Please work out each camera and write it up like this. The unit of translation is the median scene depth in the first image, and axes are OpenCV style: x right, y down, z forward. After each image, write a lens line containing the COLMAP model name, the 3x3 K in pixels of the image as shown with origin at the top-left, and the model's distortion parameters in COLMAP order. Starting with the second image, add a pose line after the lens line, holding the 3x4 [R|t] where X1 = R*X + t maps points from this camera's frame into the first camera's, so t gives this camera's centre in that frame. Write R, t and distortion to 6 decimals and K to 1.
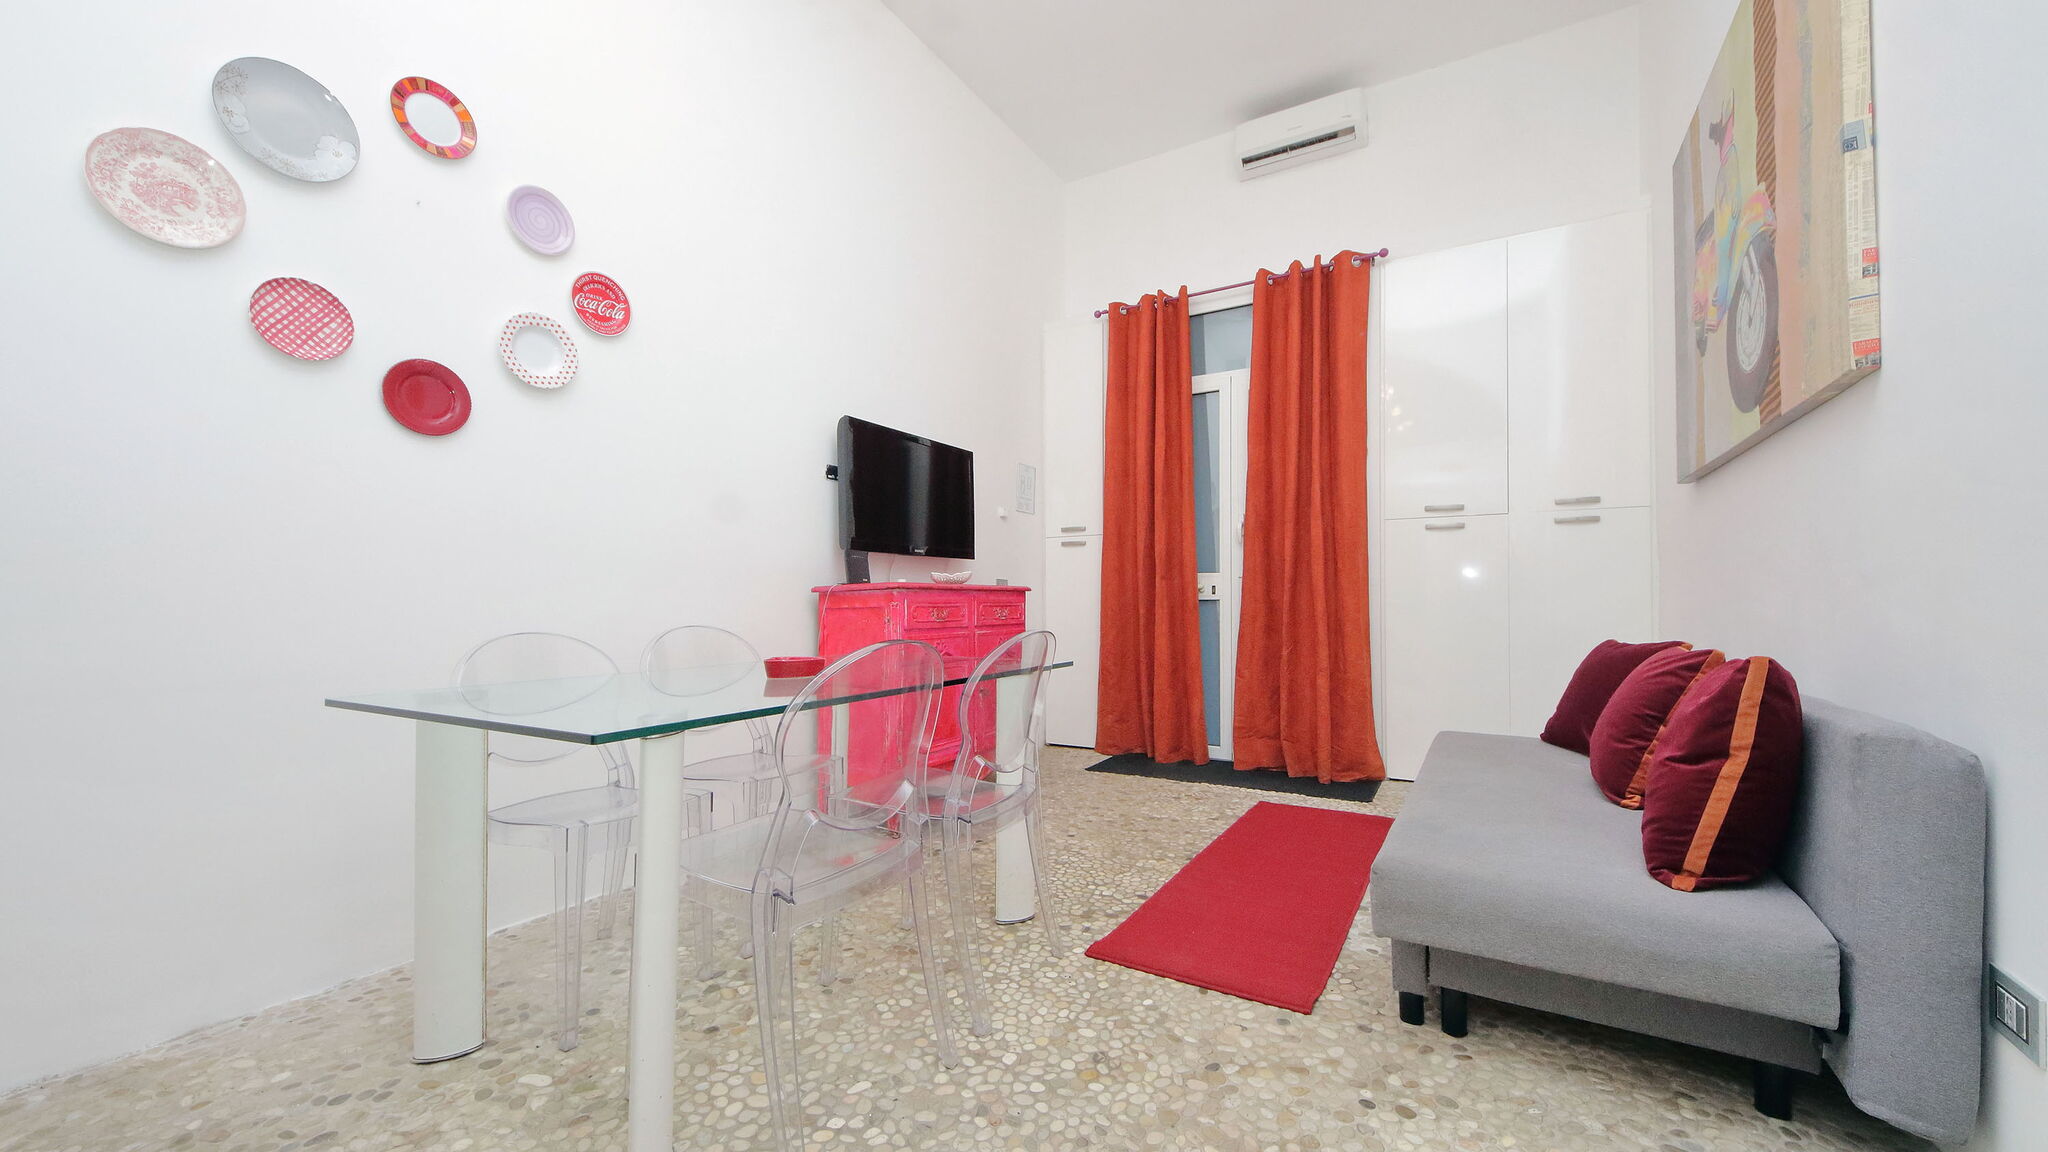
lens RADIAL K [[770.5, 0, 1015.8], [0, 770.5, 586.6], [0, 0, 1]] dist [0.017473, -0.007740]
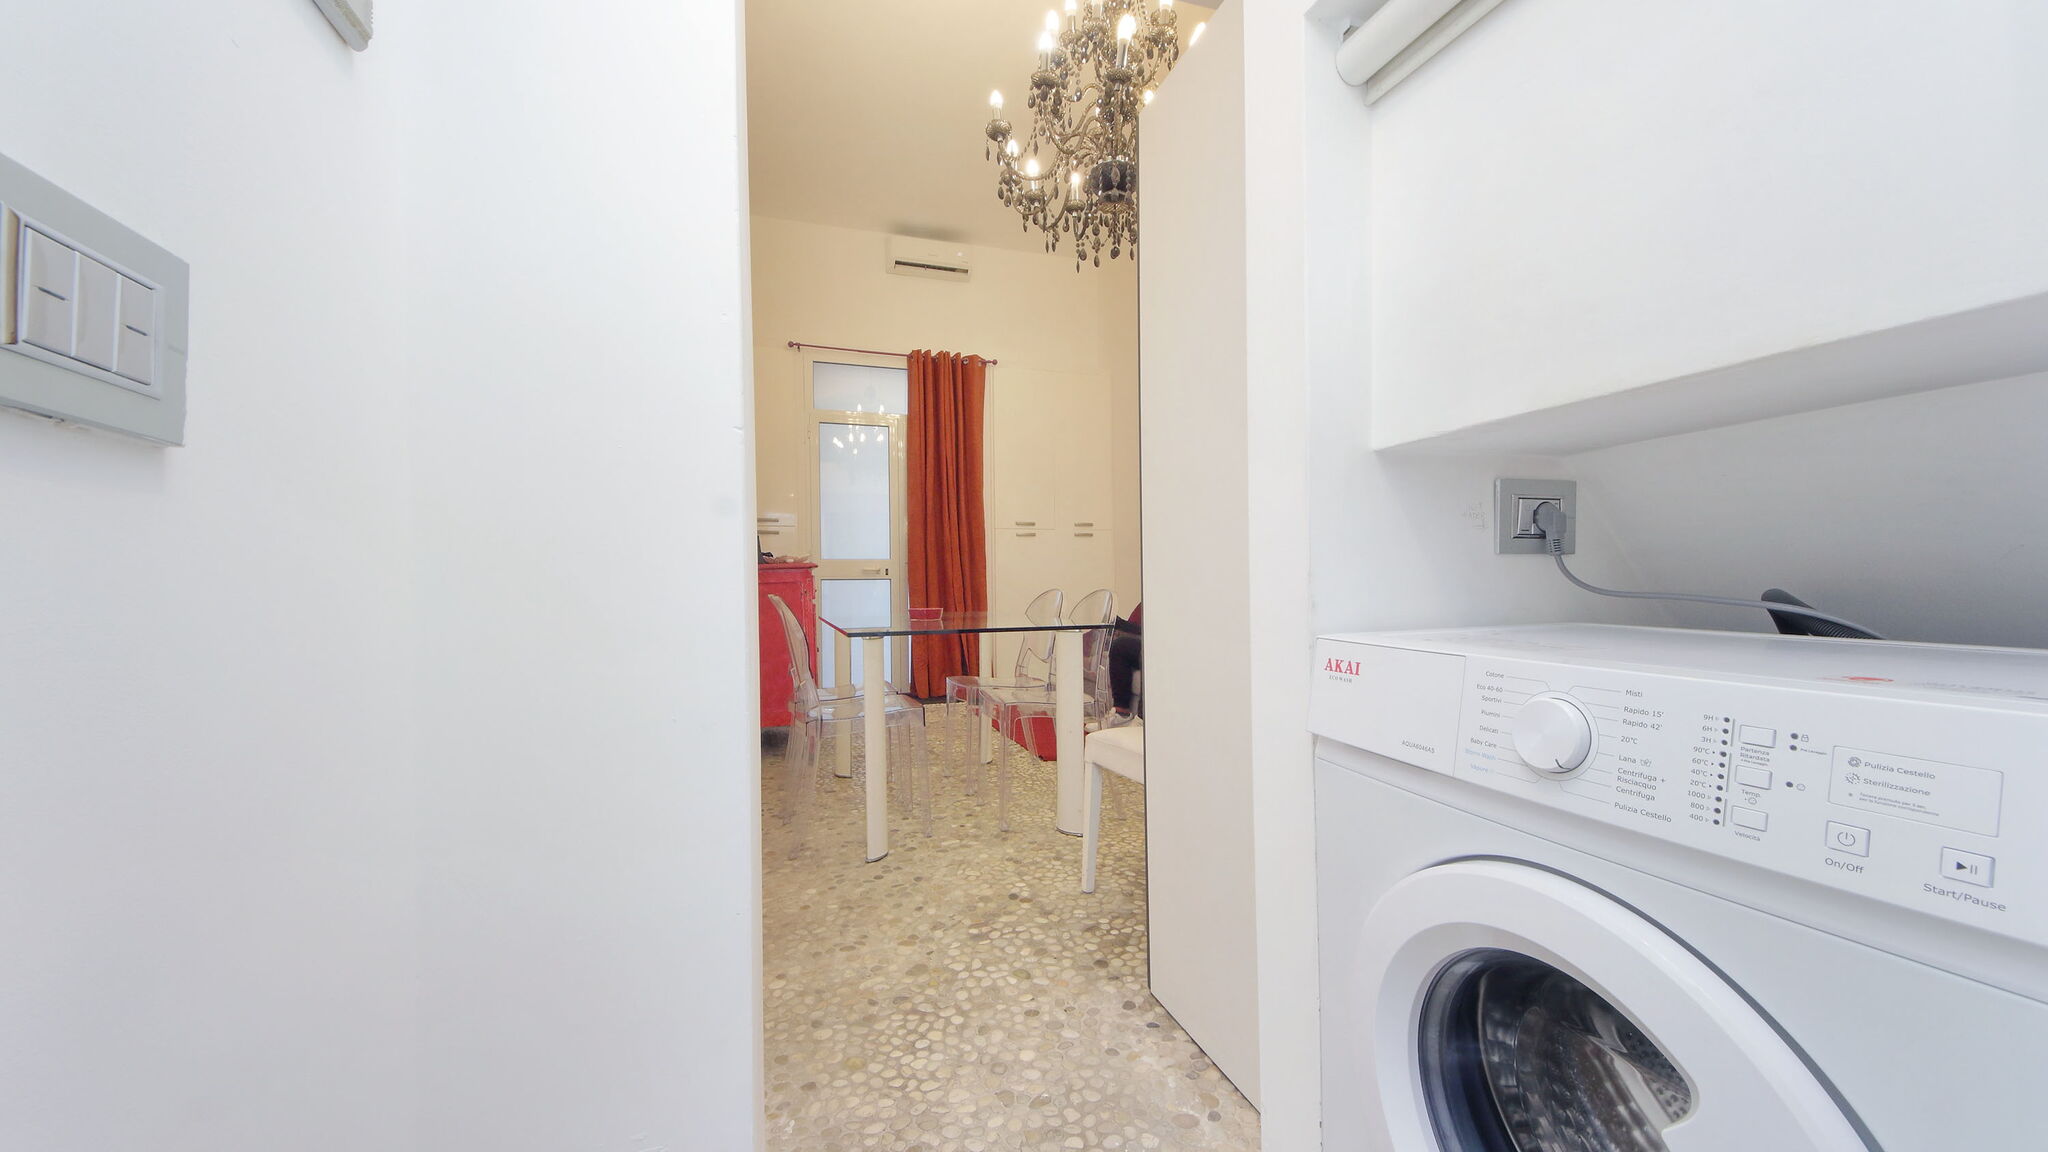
lens RADIAL K [[770.5, 0, 1020.2], [0, 770.5, 585.1], [0, 0, 1]] dist [0.017473, -0.007740]
pose [[0.660974, -0.006355, 0.750382, -1.078467], [-0.007673, 0.999855, 0.015227, 0.011114], [-0.750370, -0.015822, 0.660829, -0.163064]]
